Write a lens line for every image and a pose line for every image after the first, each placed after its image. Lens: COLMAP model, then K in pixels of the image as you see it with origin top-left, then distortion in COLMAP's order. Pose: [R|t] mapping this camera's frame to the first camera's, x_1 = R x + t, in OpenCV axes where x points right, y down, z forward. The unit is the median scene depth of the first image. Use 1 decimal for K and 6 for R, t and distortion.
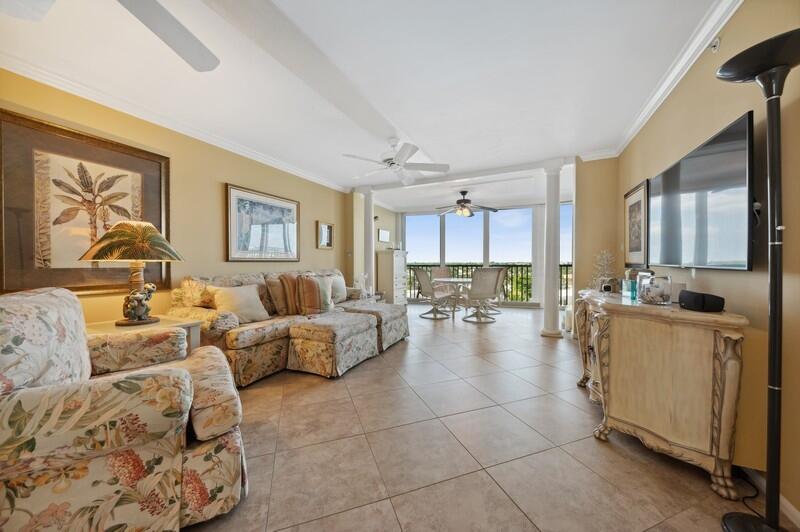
lens RADIAL K [[280.3, 0, 401.8], [0, 280.3, 262.1], [0, 0, 1]] dist [-0.000601, -0.000074]
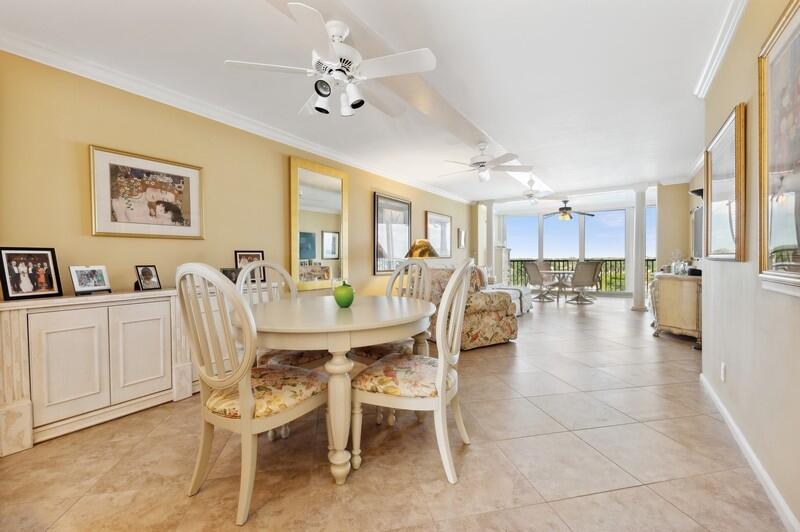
lens RADIAL K [[354.6, 0, 400.1], [0, 354.6, 263.3], [0, 0, 1]] dist [-0.000531, -0.000114]
pose [[0.991158, -0.005674, -0.132568, -0.382043], [0.007392, 0.999895, 0.012466, 0.000531], [0.132484, -0.013336, 0.991095, -0.844289]]
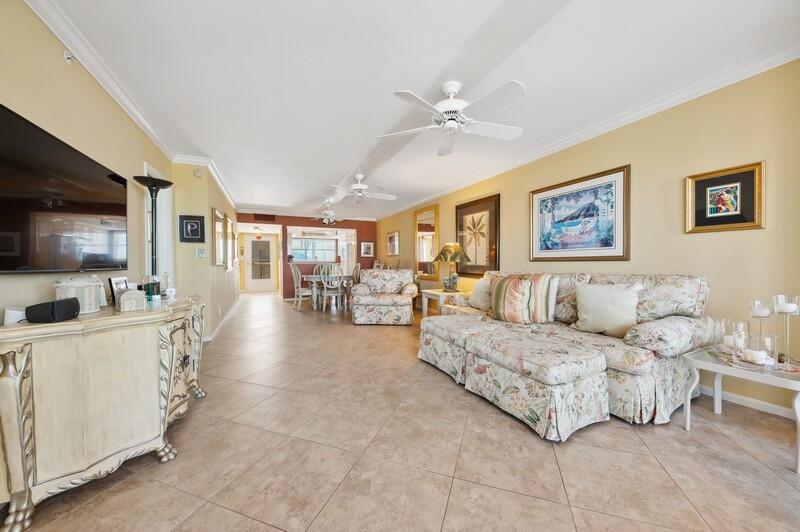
lens RADIAL K [[280.3, 0, 401.8], [0, 280.3, 262.1], [0, 0, 1]] dist [-0.000601, -0.000074]
pose [[-0.654879, 0.005614, -0.755713, 0.432639], [0.004344, 0.999984, 0.003664, -0.004509], [0.755721, -0.000884, -0.654893, 1.035945]]
